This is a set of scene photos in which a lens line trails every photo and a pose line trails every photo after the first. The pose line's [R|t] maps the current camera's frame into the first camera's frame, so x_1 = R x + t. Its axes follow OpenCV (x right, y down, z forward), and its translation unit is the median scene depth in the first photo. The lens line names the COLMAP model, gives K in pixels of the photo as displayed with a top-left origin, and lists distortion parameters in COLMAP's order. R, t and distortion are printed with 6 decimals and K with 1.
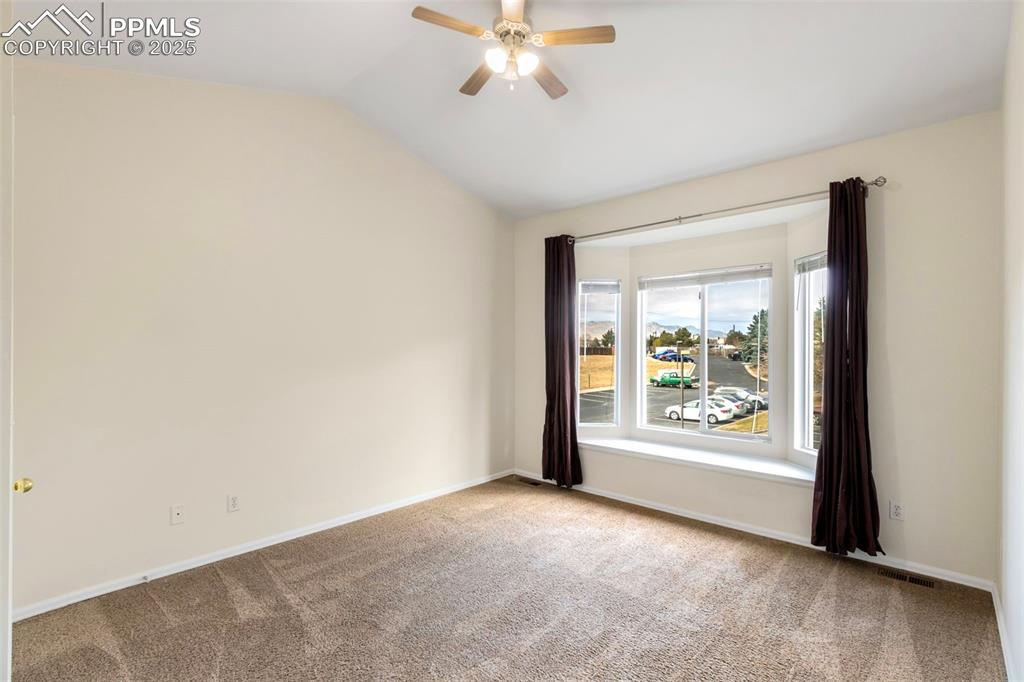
lens RADIAL K [[482.6, 0, 499.0], [0, 482.6, 345.4], [0, 0, 1]] dist [-0.004166, -0.001006]
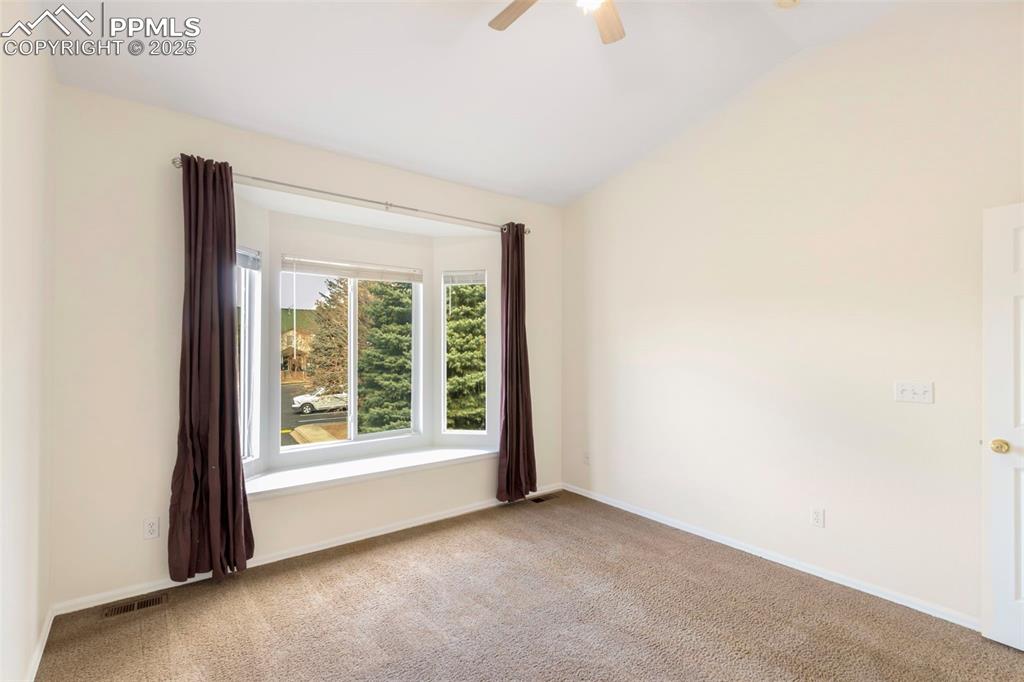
lens RADIAL K [[473.6, 0, 501.5], [0, 473.6, 338.5], [0, 0, 1]] dist [-0.001194, -0.001752]
pose [[0.151221, 0.020759, 0.988282, -0.538333], [-0.000847, 0.999782, -0.020871, 0.009572], [-0.988500, 0.002319, 0.151206, 0.746901]]
